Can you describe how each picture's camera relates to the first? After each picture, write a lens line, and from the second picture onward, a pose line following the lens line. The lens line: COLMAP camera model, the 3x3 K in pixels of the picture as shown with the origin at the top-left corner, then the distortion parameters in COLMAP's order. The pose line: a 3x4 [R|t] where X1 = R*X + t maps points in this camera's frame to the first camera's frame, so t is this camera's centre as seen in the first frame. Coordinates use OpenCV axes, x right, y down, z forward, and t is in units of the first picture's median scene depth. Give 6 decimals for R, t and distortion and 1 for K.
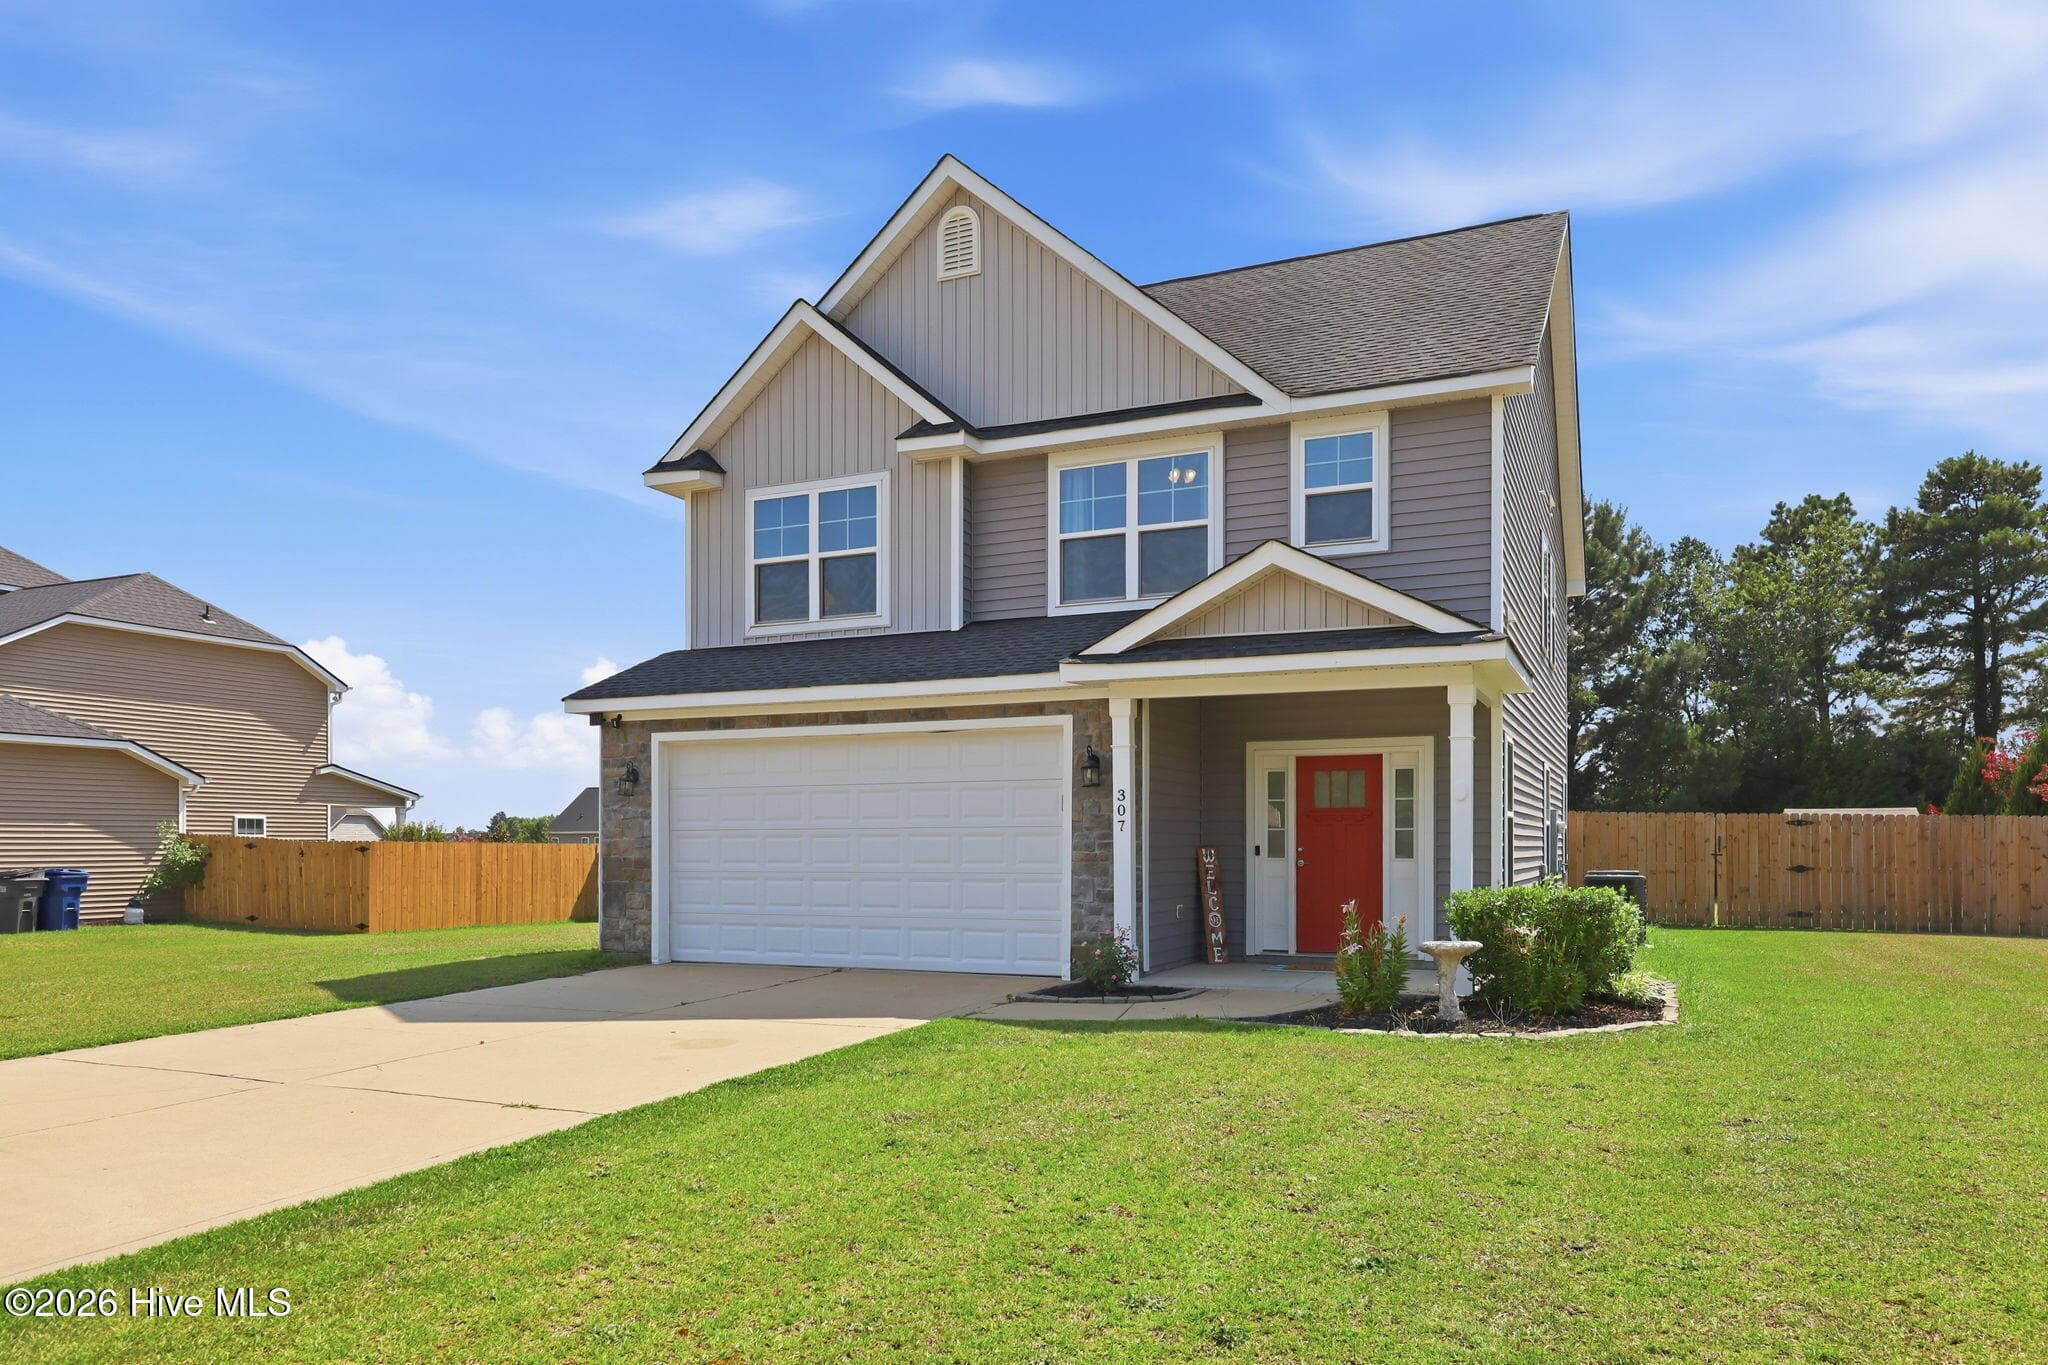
lens RADIAL K [[1368.3, 0, 1027.2], [0, 1368.3, 854.1], [0, 0, 1]] dist [0.001153, 0.000378]
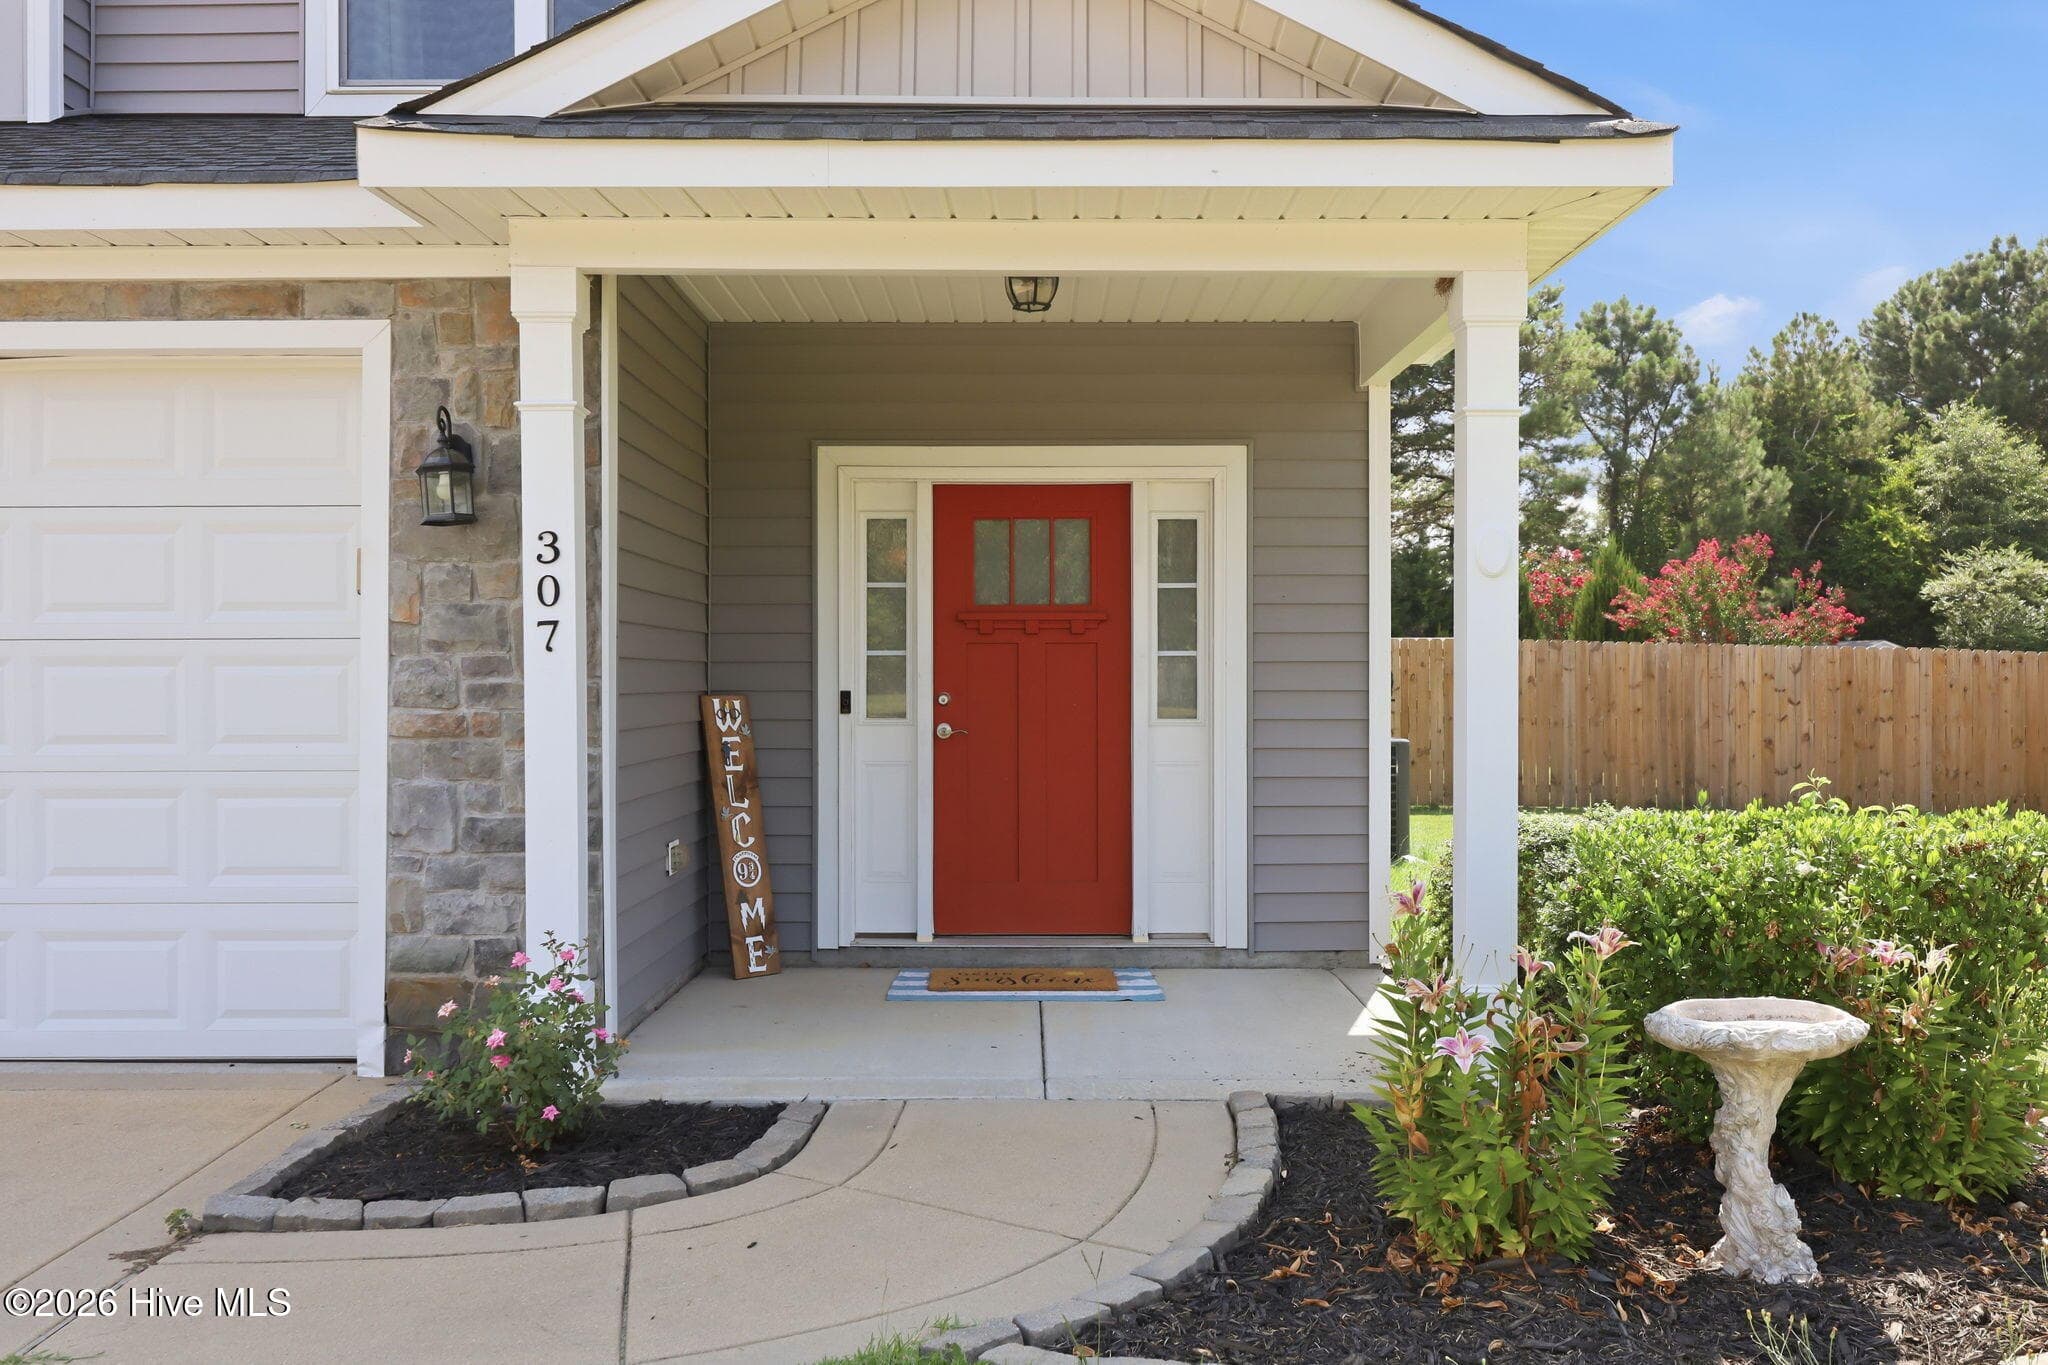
lens RADIAL K [[1691.5, 0, 1024.0], [0, 1691.5, 682.5], [0, 0, 1]] dist [0.001958, -0.002200]
pose [[0.910036, 0.000341, 0.414529, 0.001011], [0.002315, 0.999980, -0.005905, -0.005533], [-0.414522, 0.006333, 0.910017, 0.503262]]
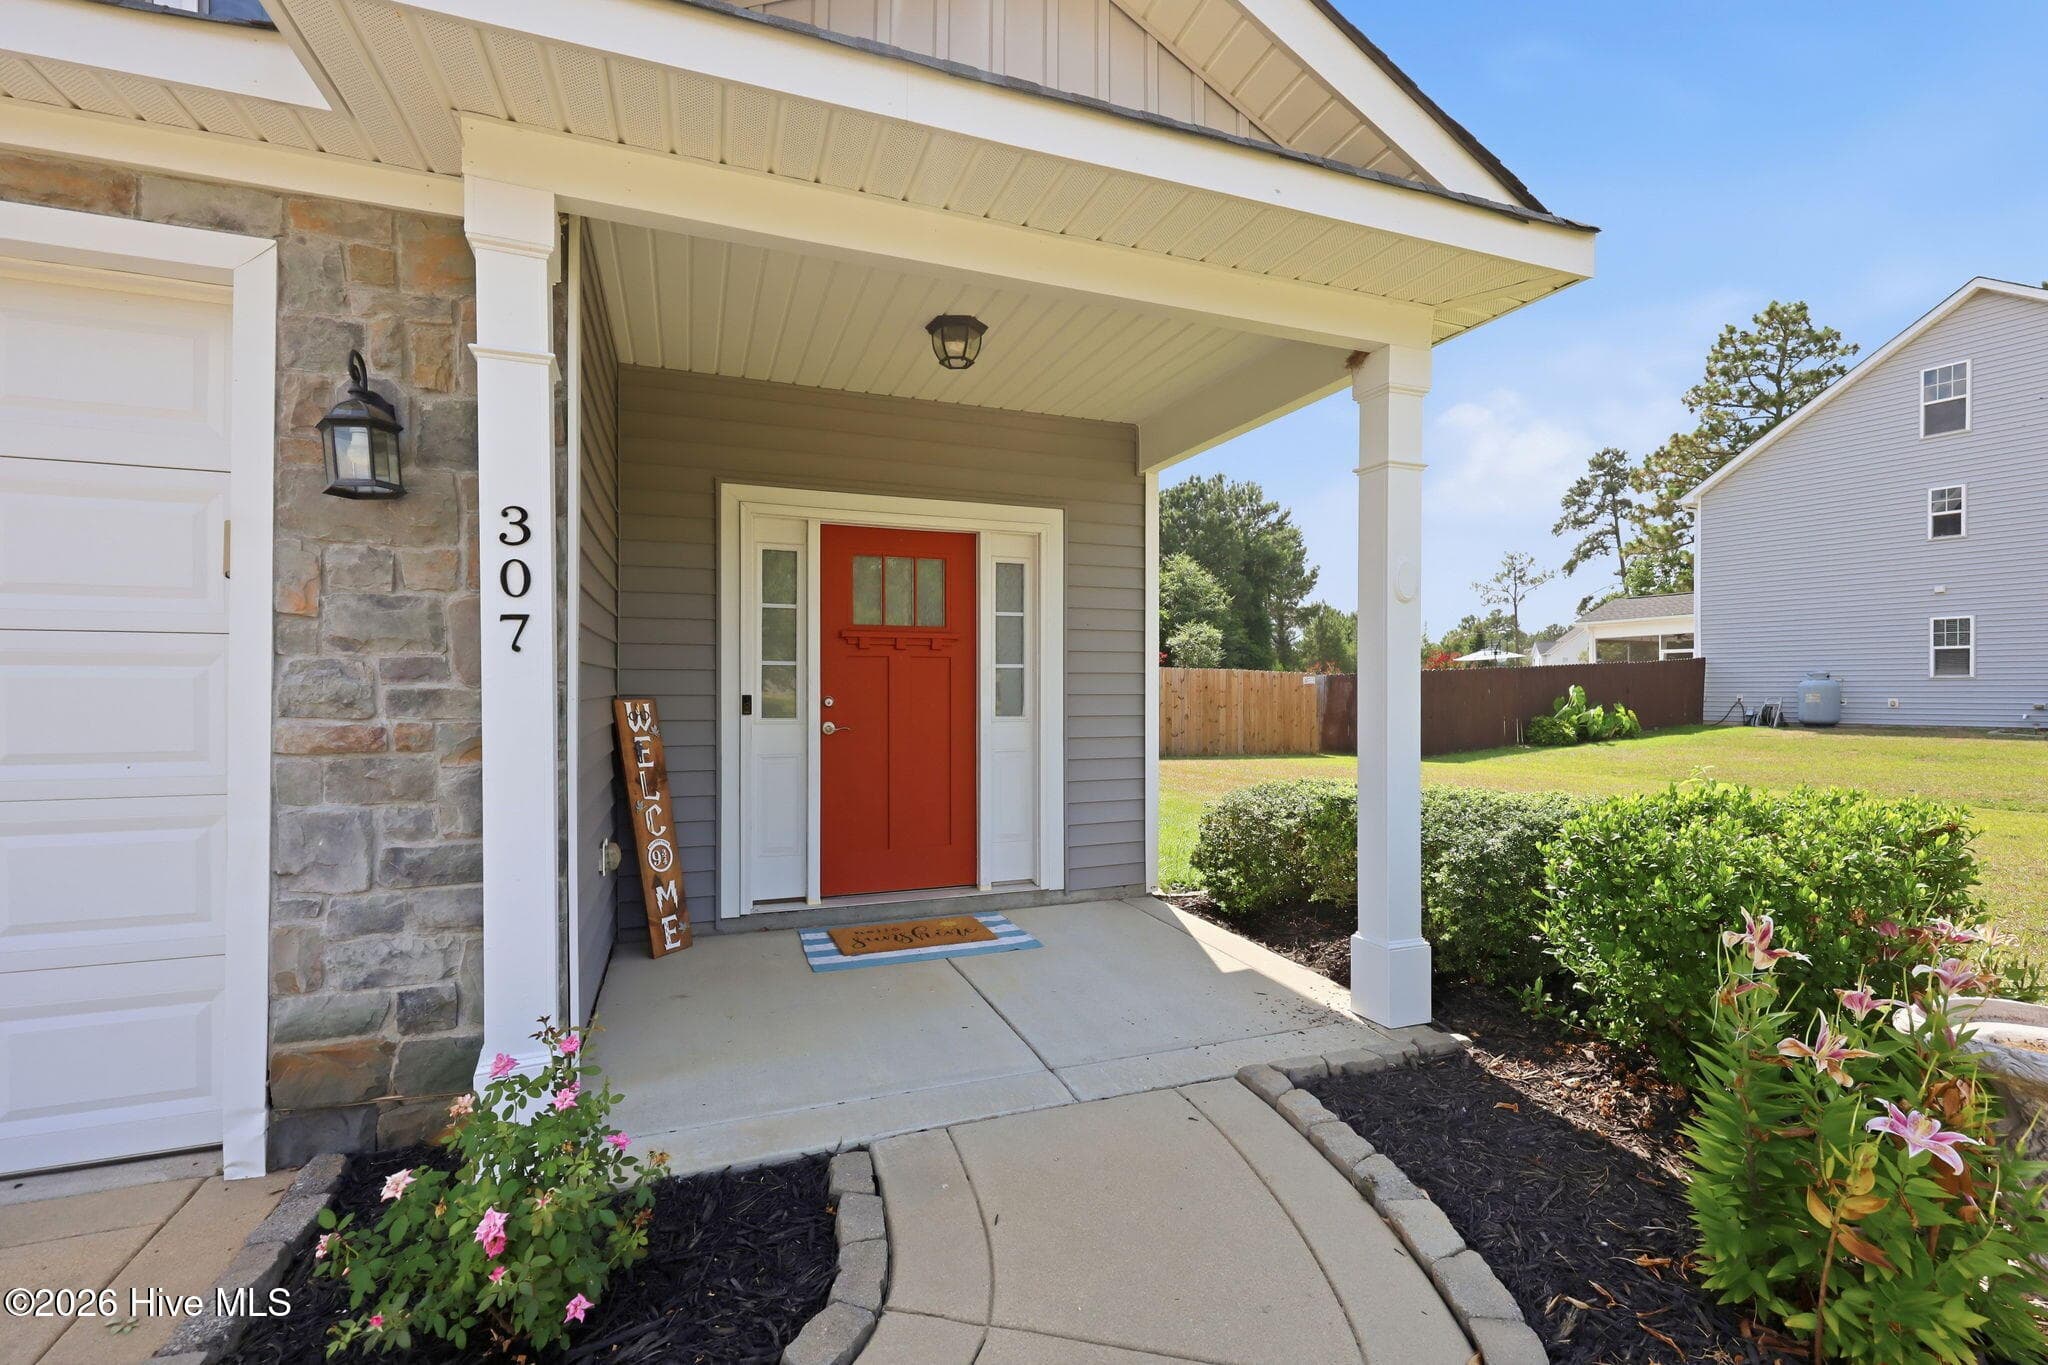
lens RADIAL K [[883.3, 0, 1017.5], [0, 883.3, 688.1], [0, 0, 1]] dist [-0.000435, -0.000191]
pose [[0.703185, 0.001183, 0.711006, 0.010295], [0.001299, 0.999995, -0.002947, -0.007567], [-0.711005, 0.002996, 0.703180, 0.712307]]
